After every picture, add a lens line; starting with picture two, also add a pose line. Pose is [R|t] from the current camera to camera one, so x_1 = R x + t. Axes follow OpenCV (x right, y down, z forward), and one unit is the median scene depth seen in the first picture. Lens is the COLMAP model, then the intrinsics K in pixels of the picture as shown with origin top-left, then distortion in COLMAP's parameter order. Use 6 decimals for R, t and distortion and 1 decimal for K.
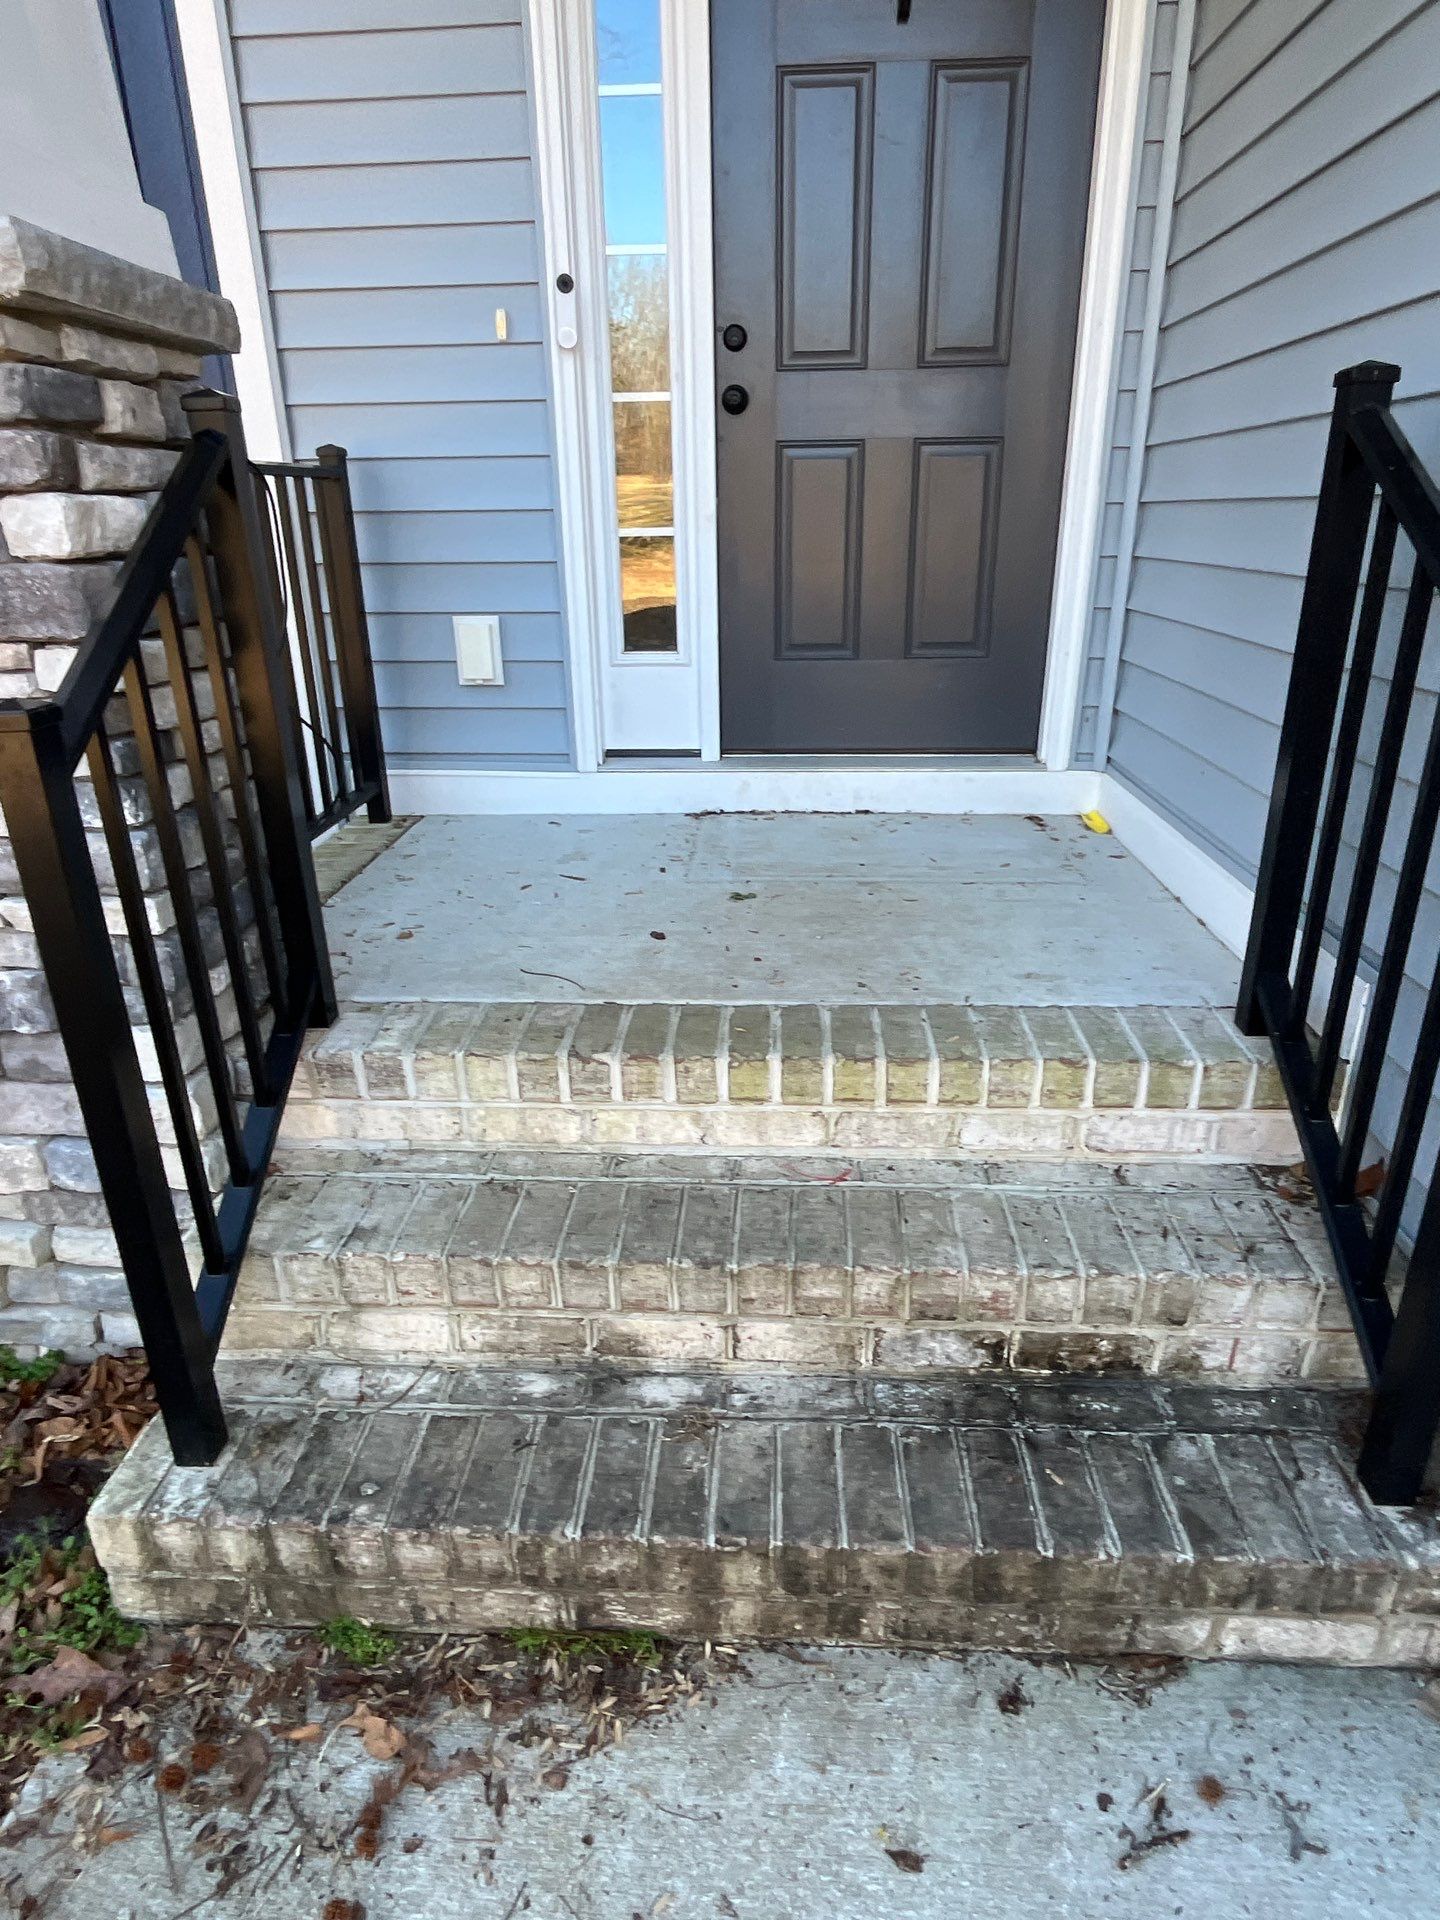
lens RADIAL K [[1124.2, 0, 726.1], [0, 1124.2, 957.3], [0, 0, 1]] dist [0.004087, -0.004235]
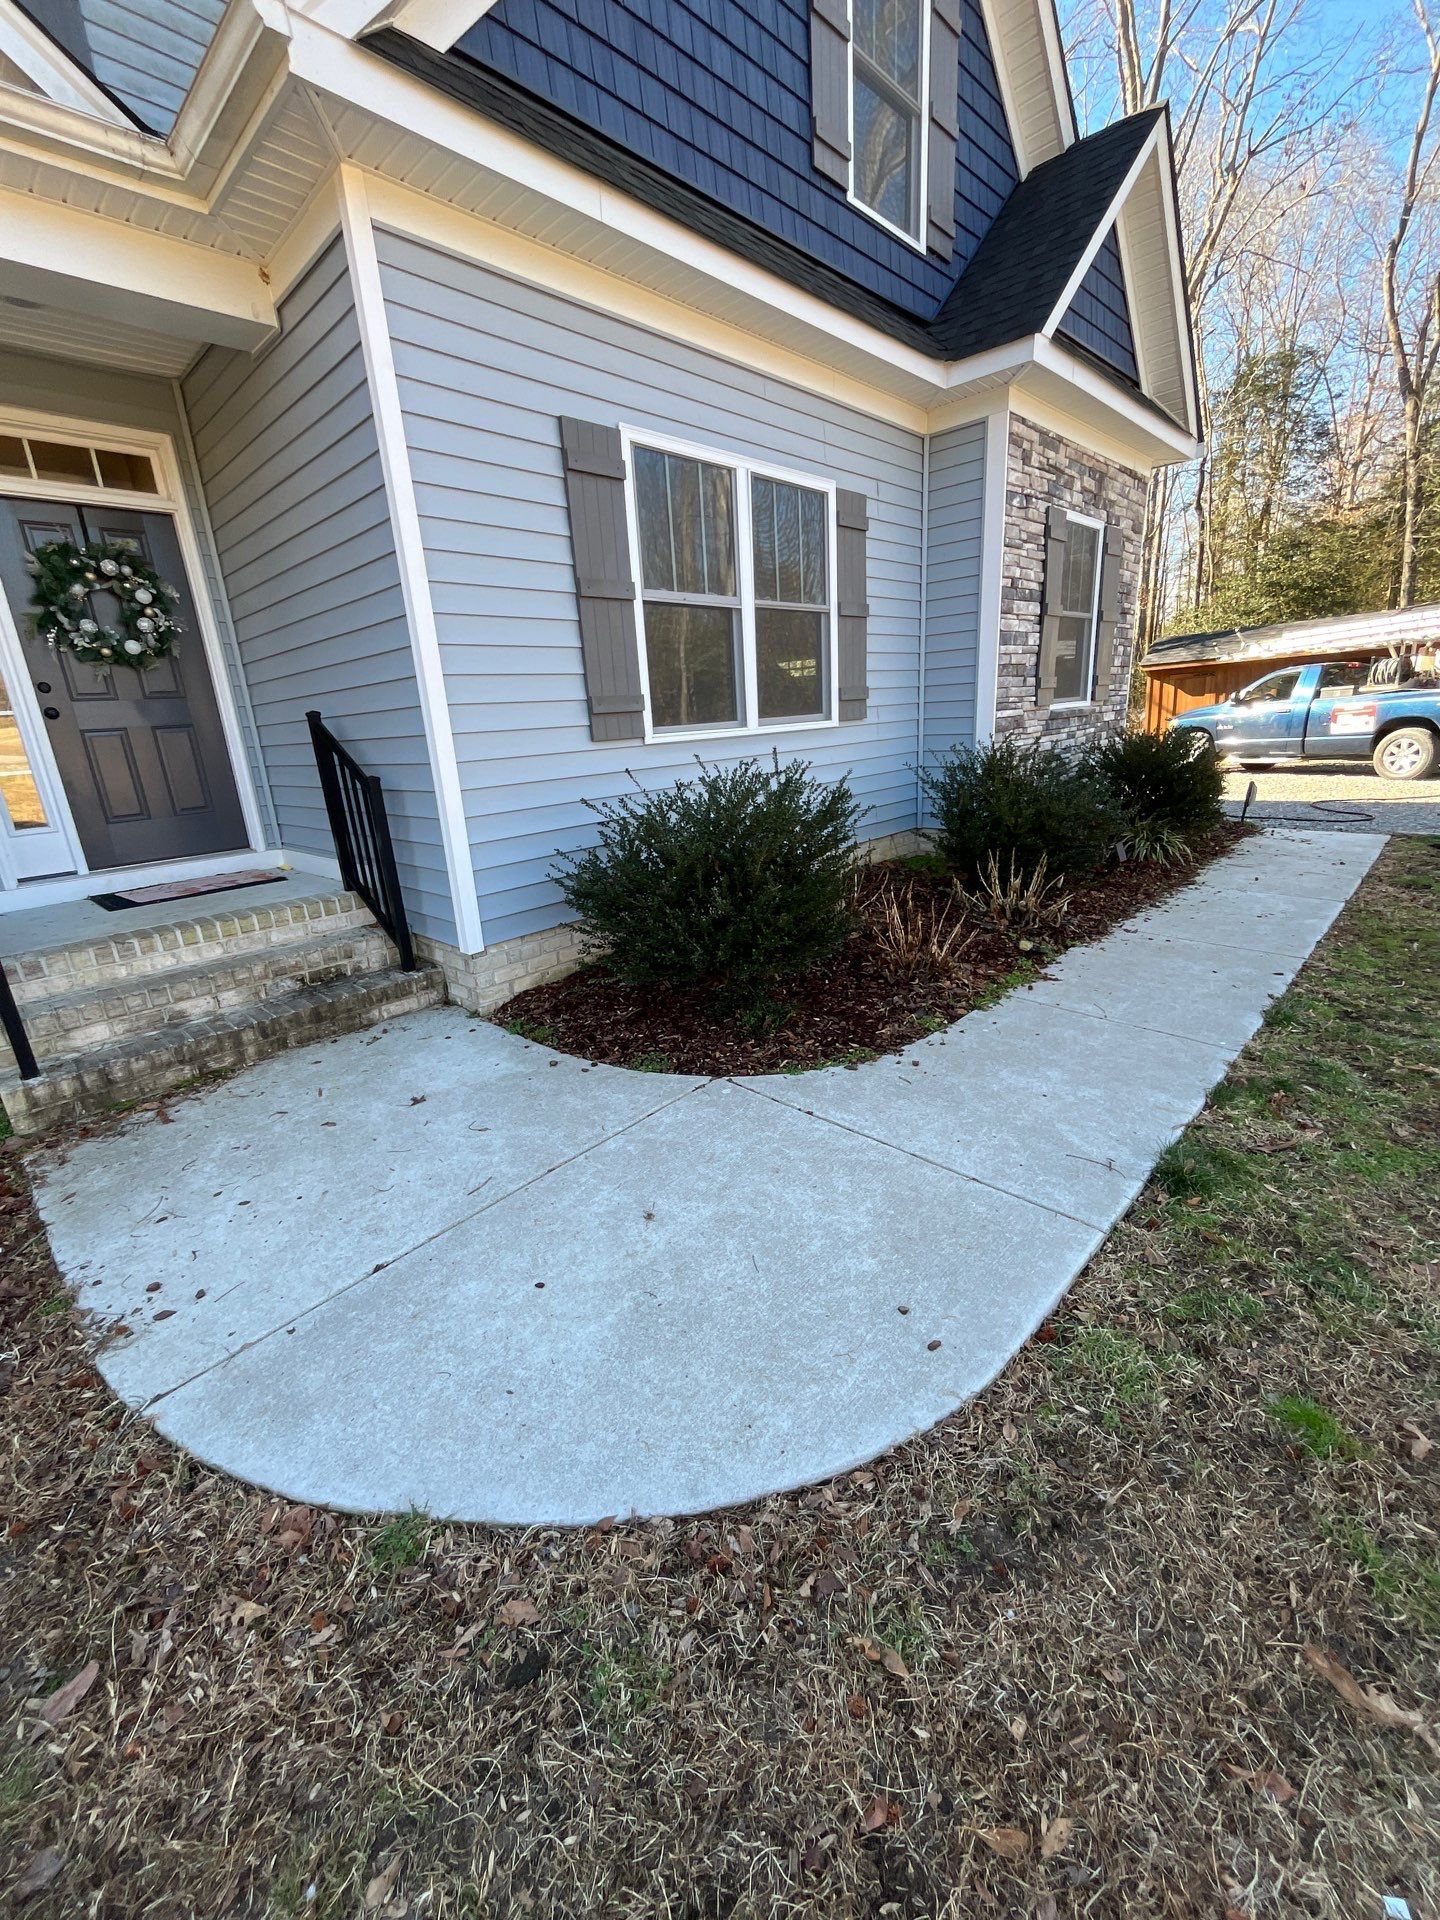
lens RADIAL K [[778.9, 0, 716.5], [0, 778.9, 957.8], [0, 0, 1]] dist [-0.008016, 0.000452]
pose [[0.657537, -0.250729, 0.710479, -0.572823], [0.327314, 0.944427, 0.030365, 0.591842], [-0.678609, 0.212584, 0.703063, -1.482813]]
